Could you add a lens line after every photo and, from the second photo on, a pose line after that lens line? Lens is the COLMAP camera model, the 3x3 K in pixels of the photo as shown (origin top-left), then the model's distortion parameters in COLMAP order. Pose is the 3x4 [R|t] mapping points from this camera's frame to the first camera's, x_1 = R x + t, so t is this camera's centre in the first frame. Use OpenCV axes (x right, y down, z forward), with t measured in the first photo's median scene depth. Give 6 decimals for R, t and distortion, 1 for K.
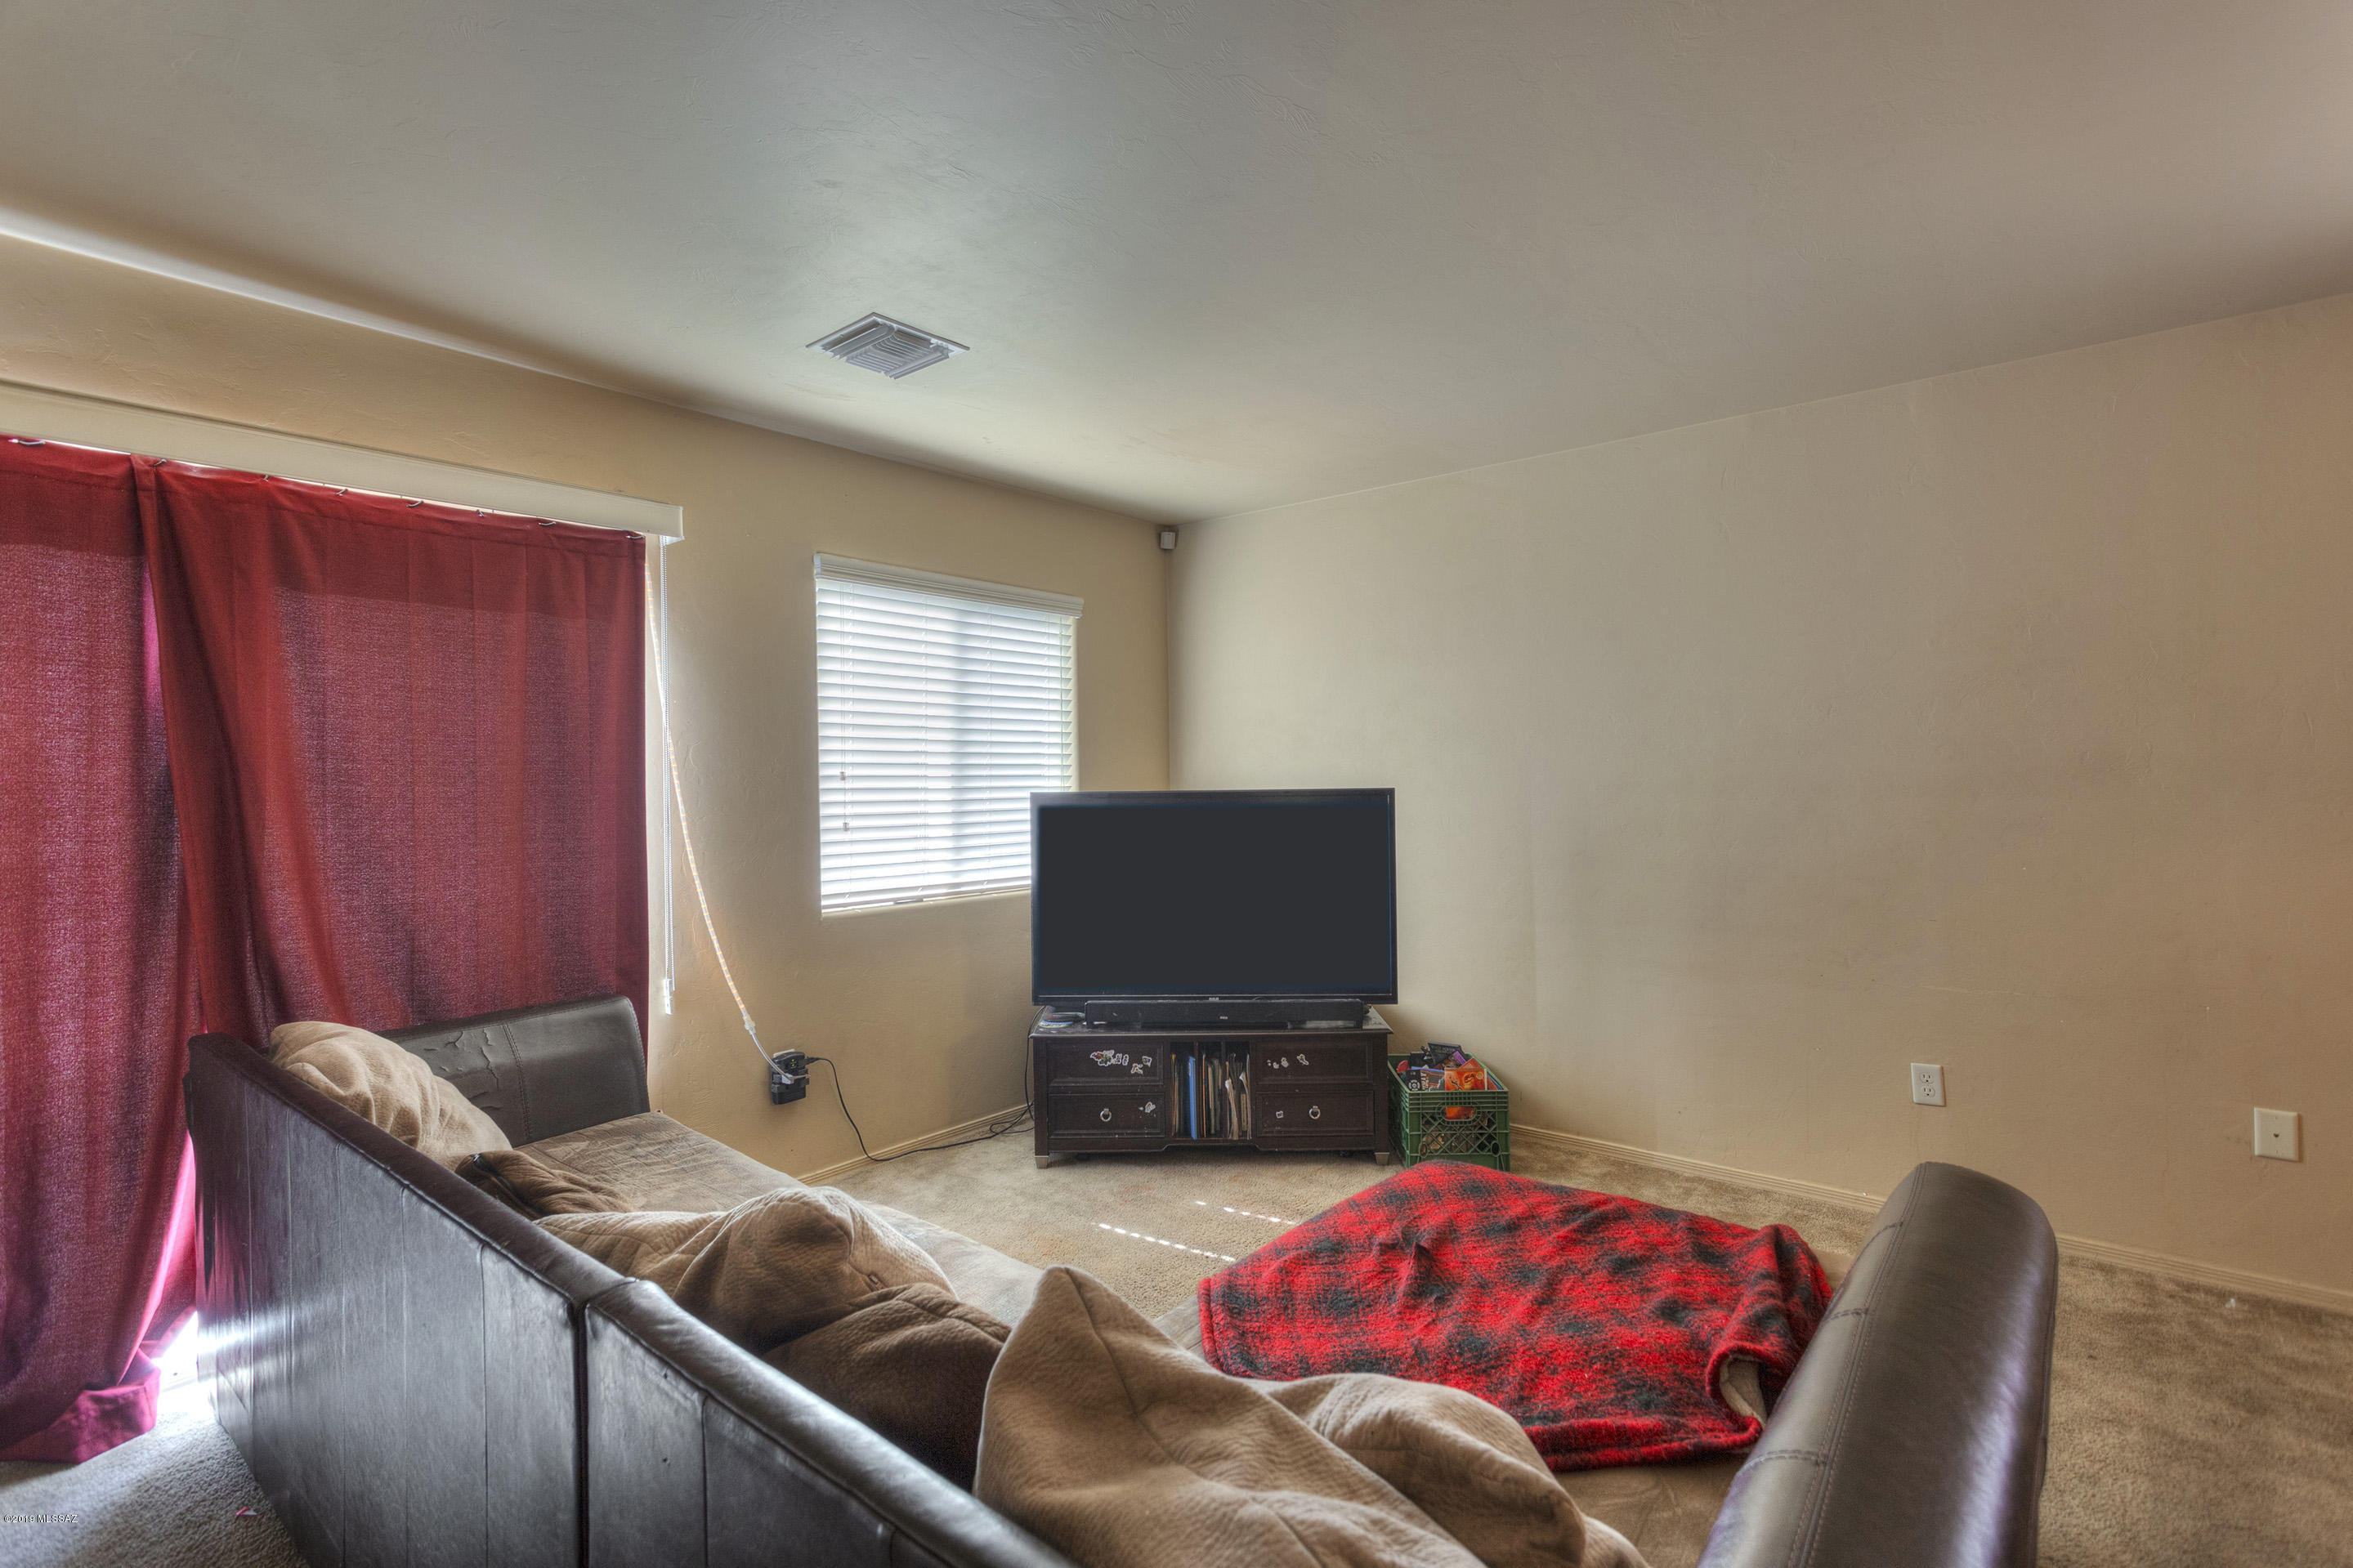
lens RADIAL K [[1109.5, 0, 1170.6], [0, 1109.5, 786.0], [0, 0, 1]] dist [0.004545, 0.012469]
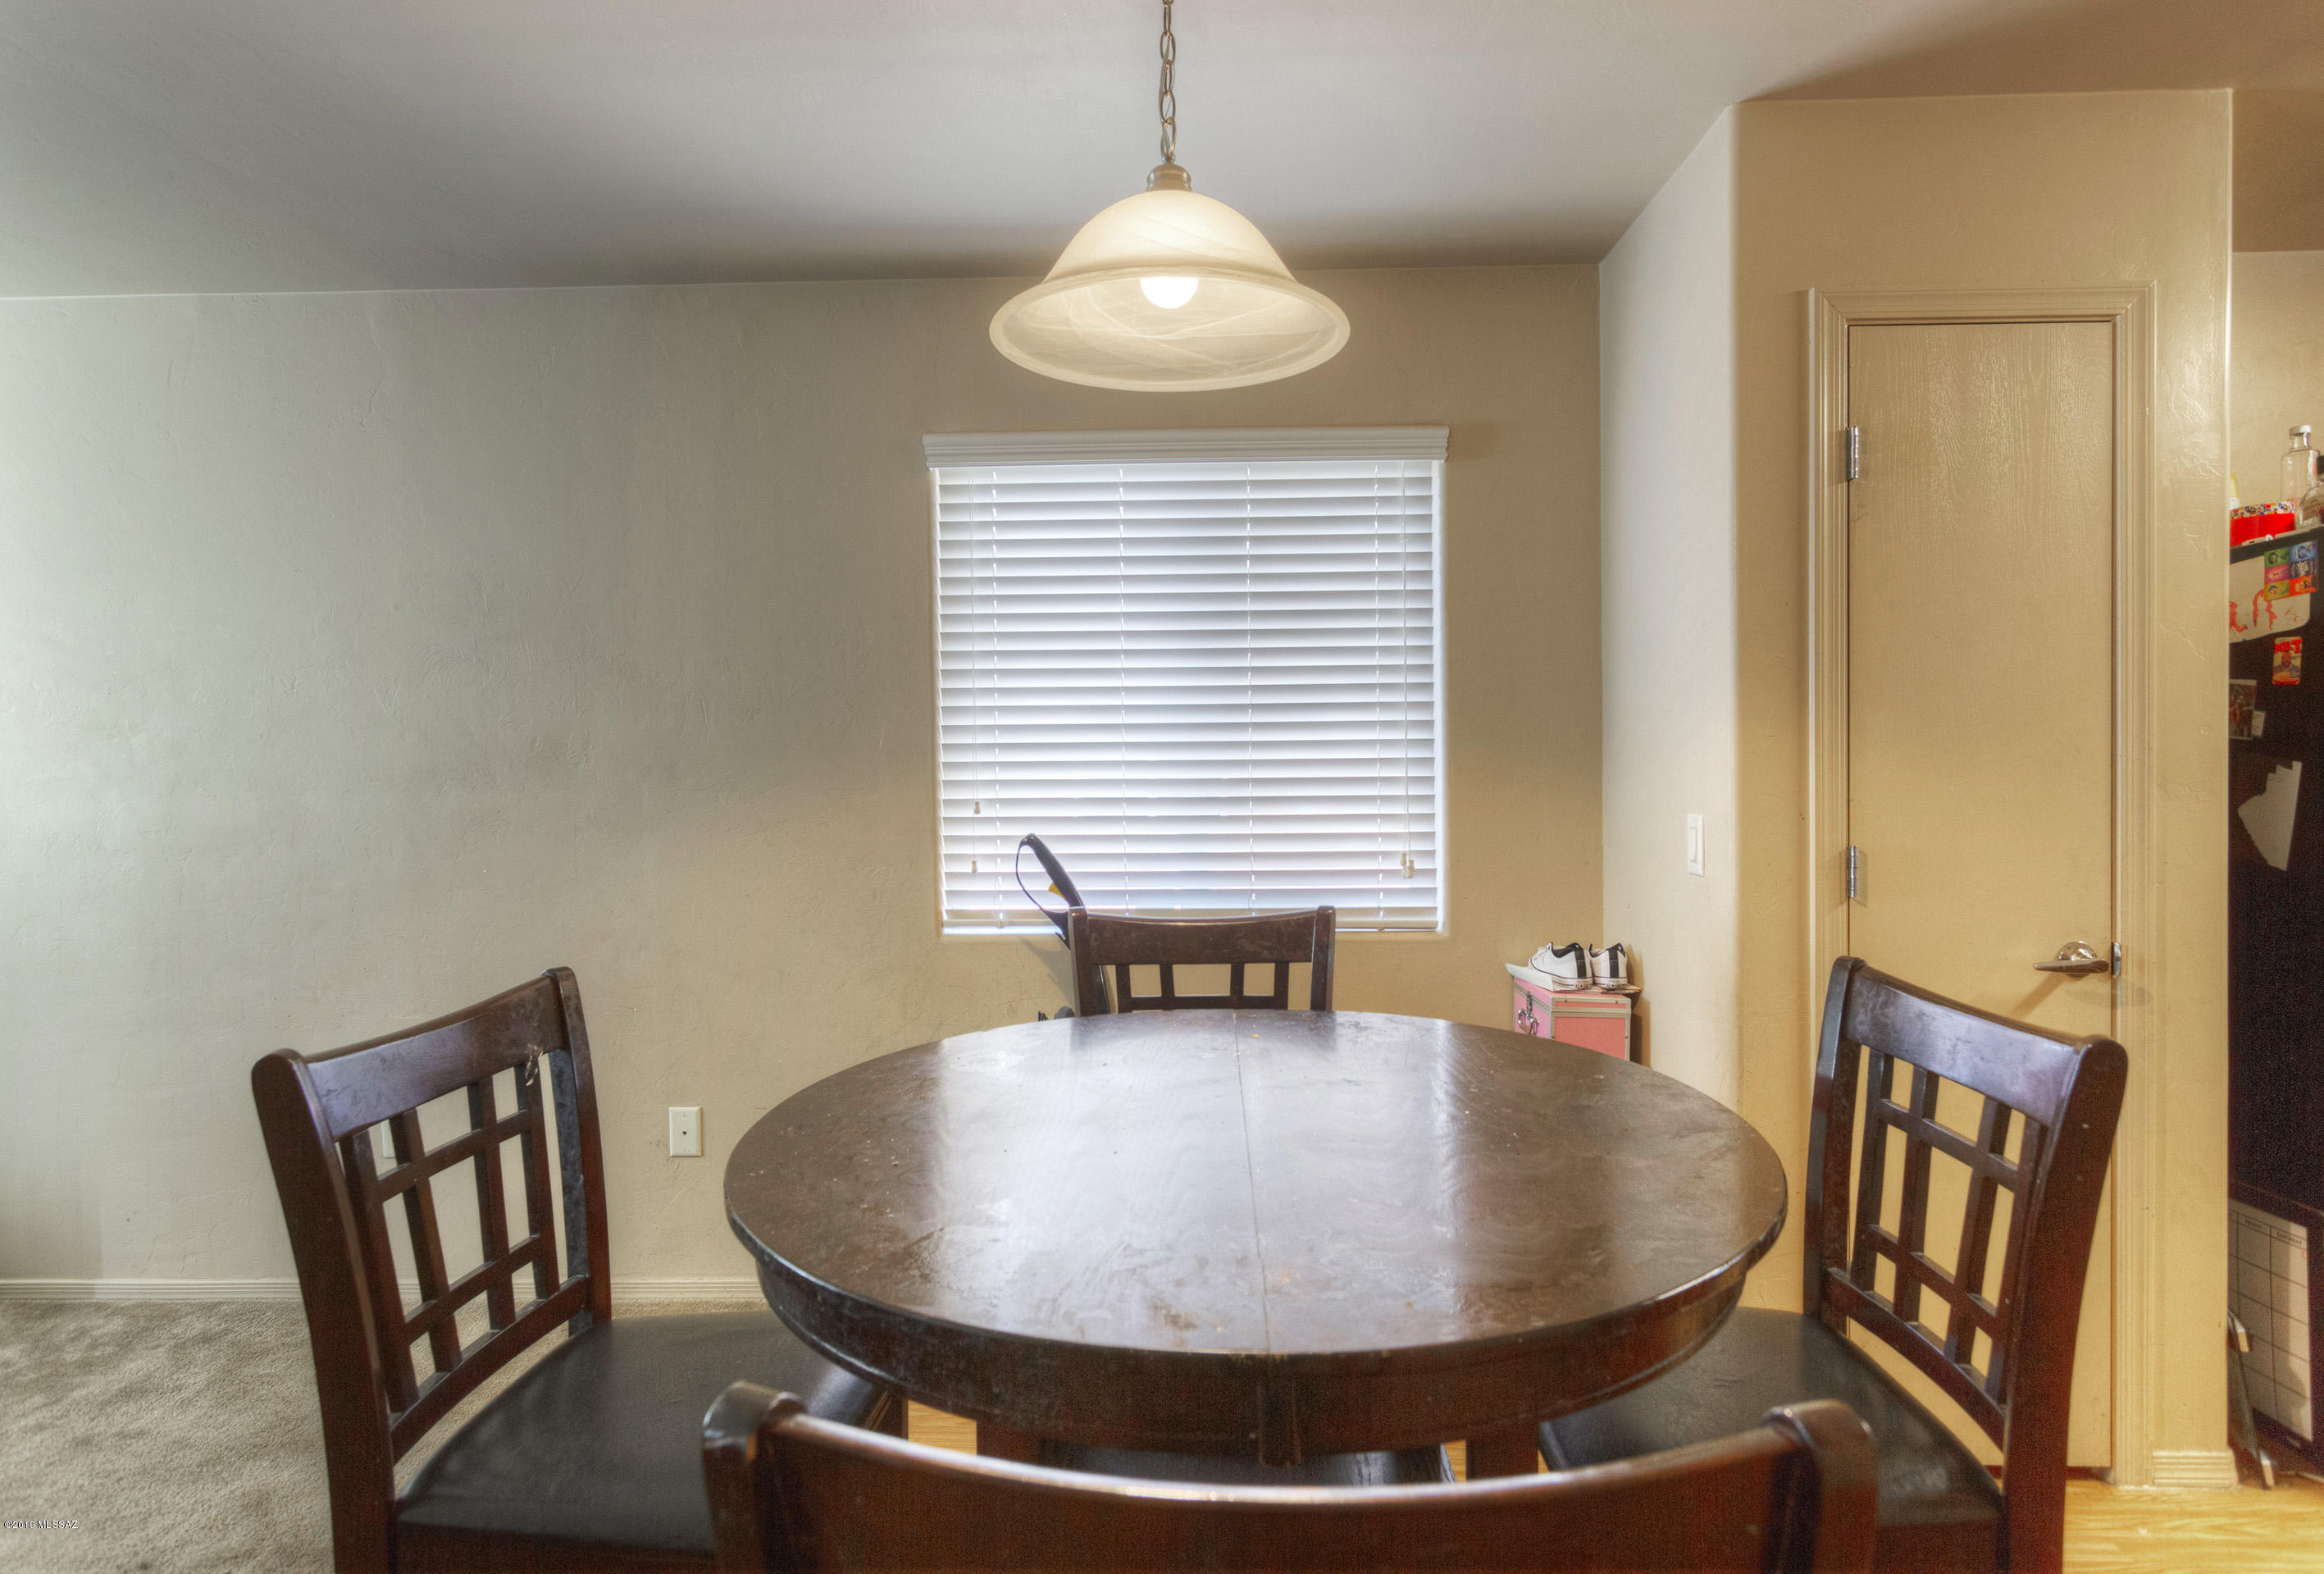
lens RADIAL K [[1224.8, 0, 1162.0], [0, 1224.8, 787.0], [0, 0, 1]] dist [0.000705, 0.000906]
pose [[0.784296, -0.006002, 0.620358, 0.488492], [0.006709, 0.999977, 0.001193, 0.009810], [-0.620351, 0.003226, 0.784318, -0.062230]]
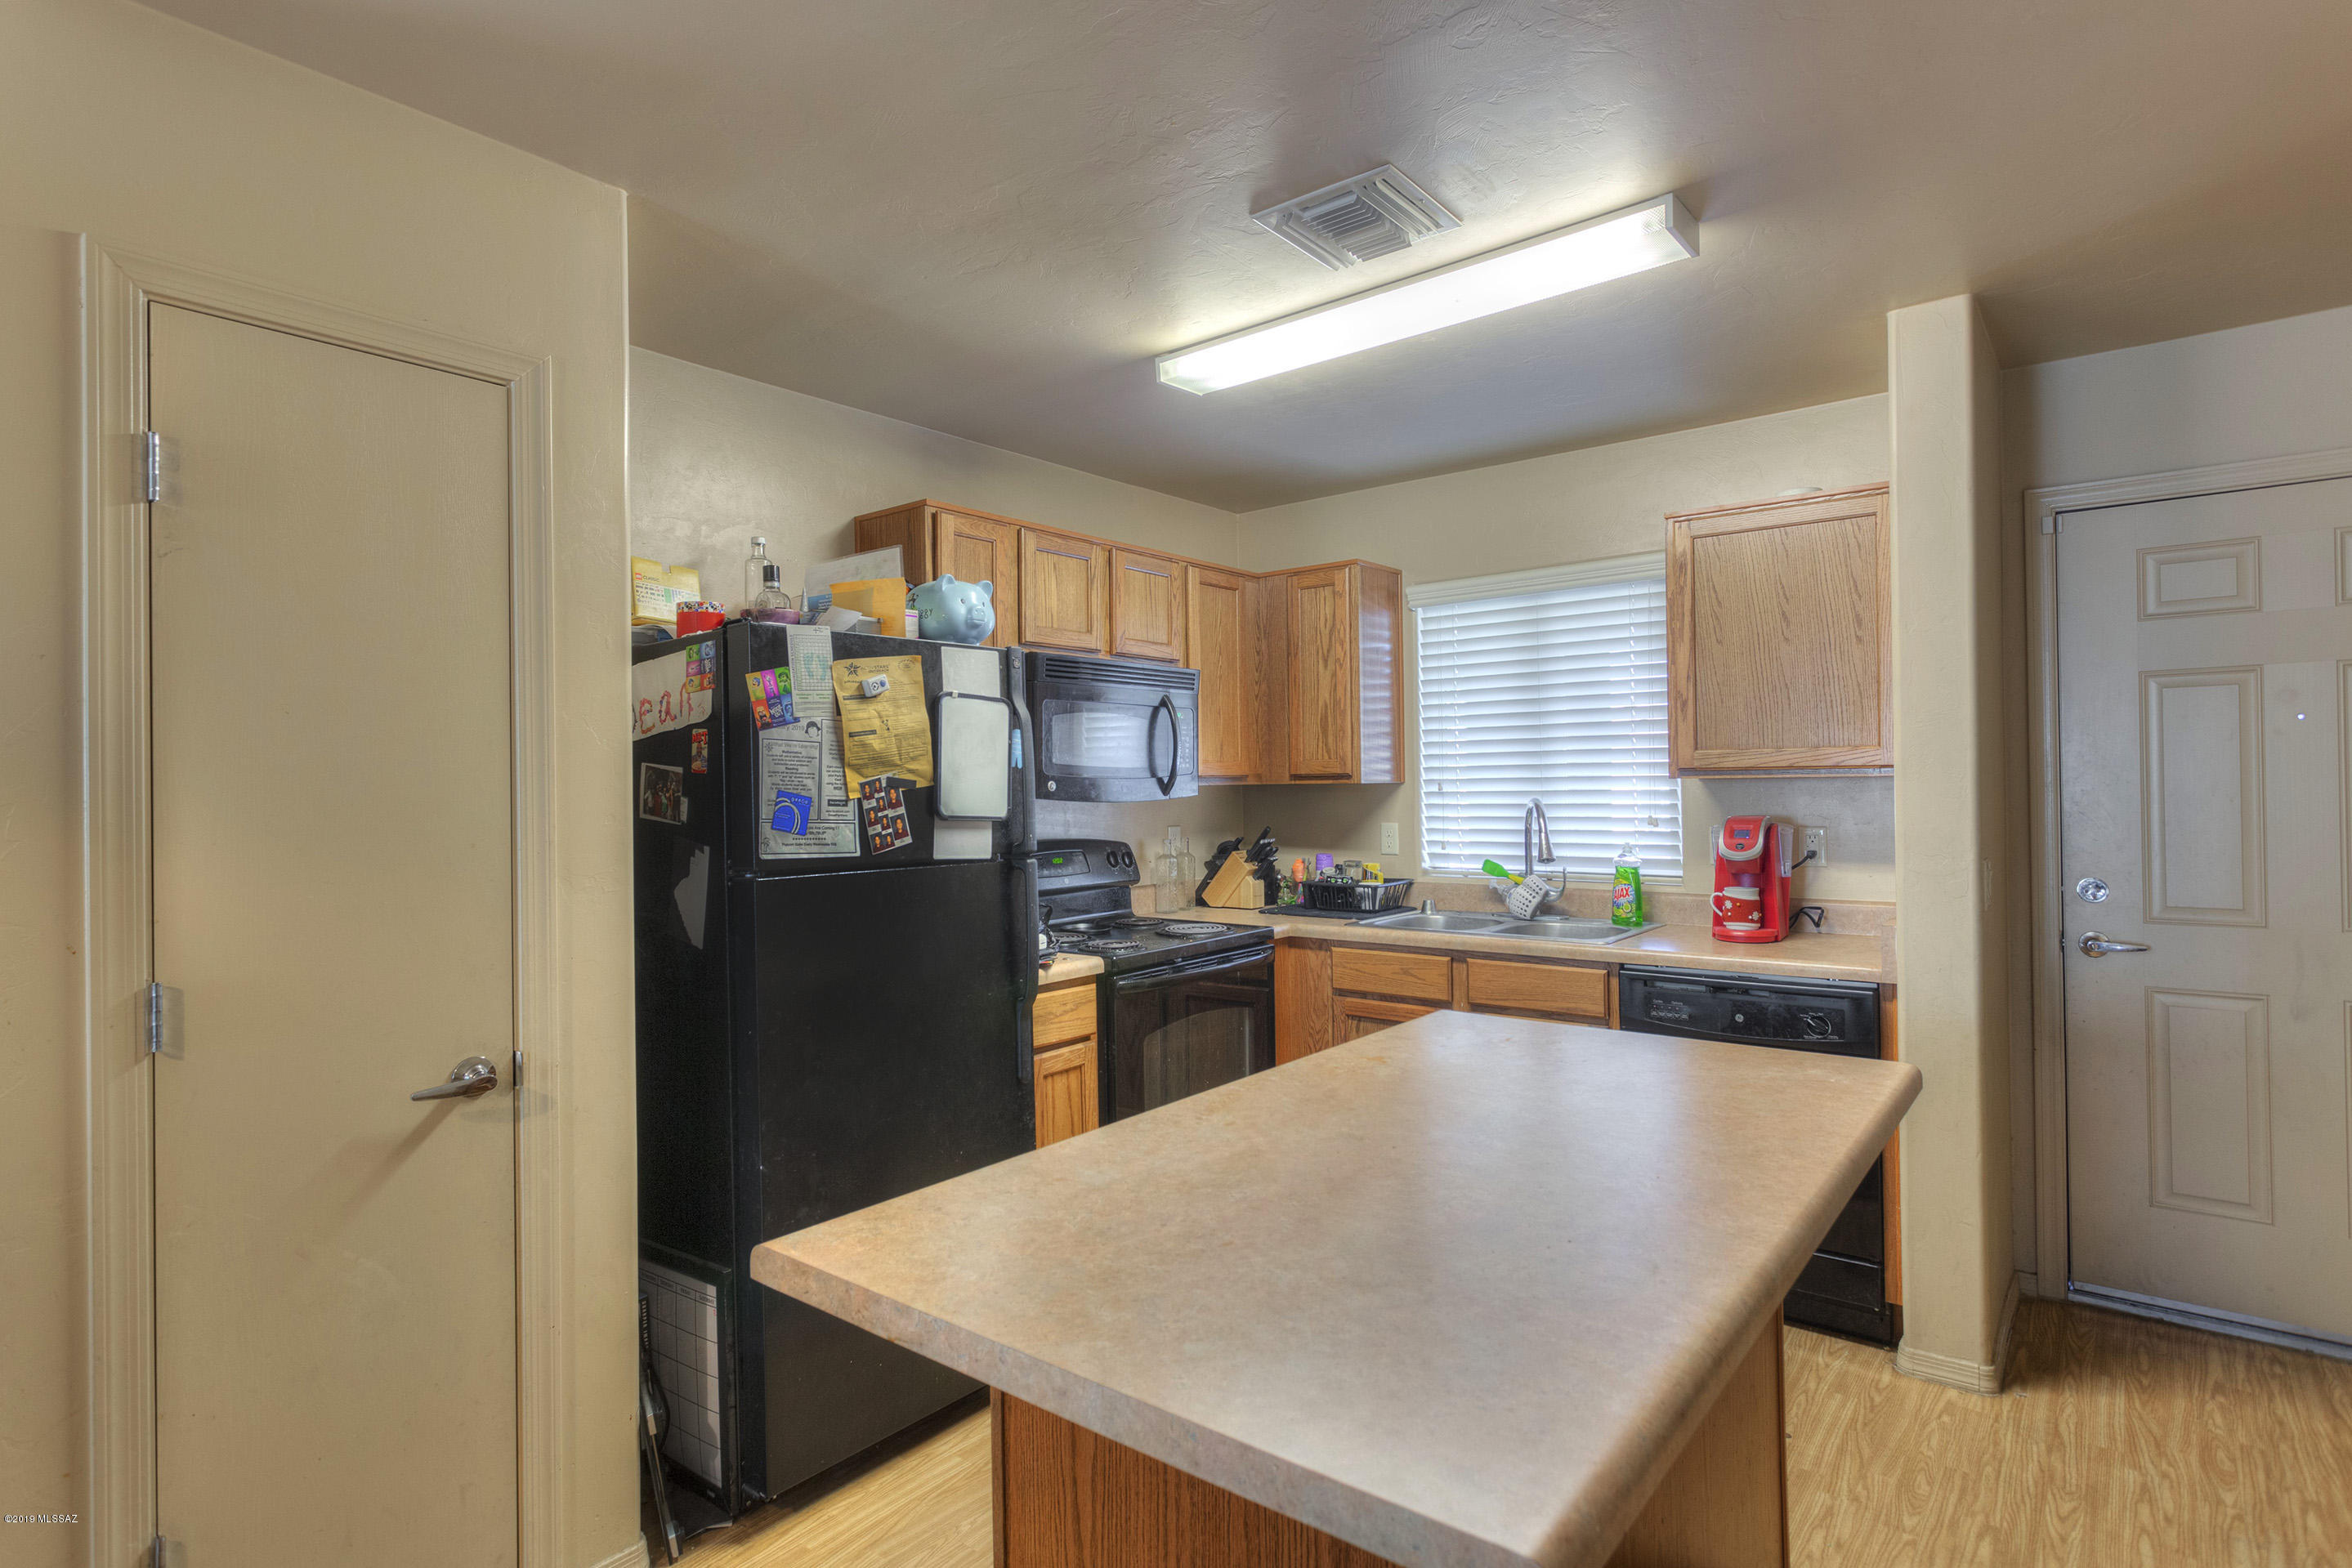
lens RADIAL K [[1182.2, 0, 1166.7], [0, 1182.2, 787.4], [0, 0, 1]] dist [0.001445, 0.000833]
pose [[-0.006190, 0.009930, 0.999932, 0.680296], [0.022688, 0.999695, -0.009787, -0.017638], [-0.999723, 0.022626, -0.006413, -0.173614]]
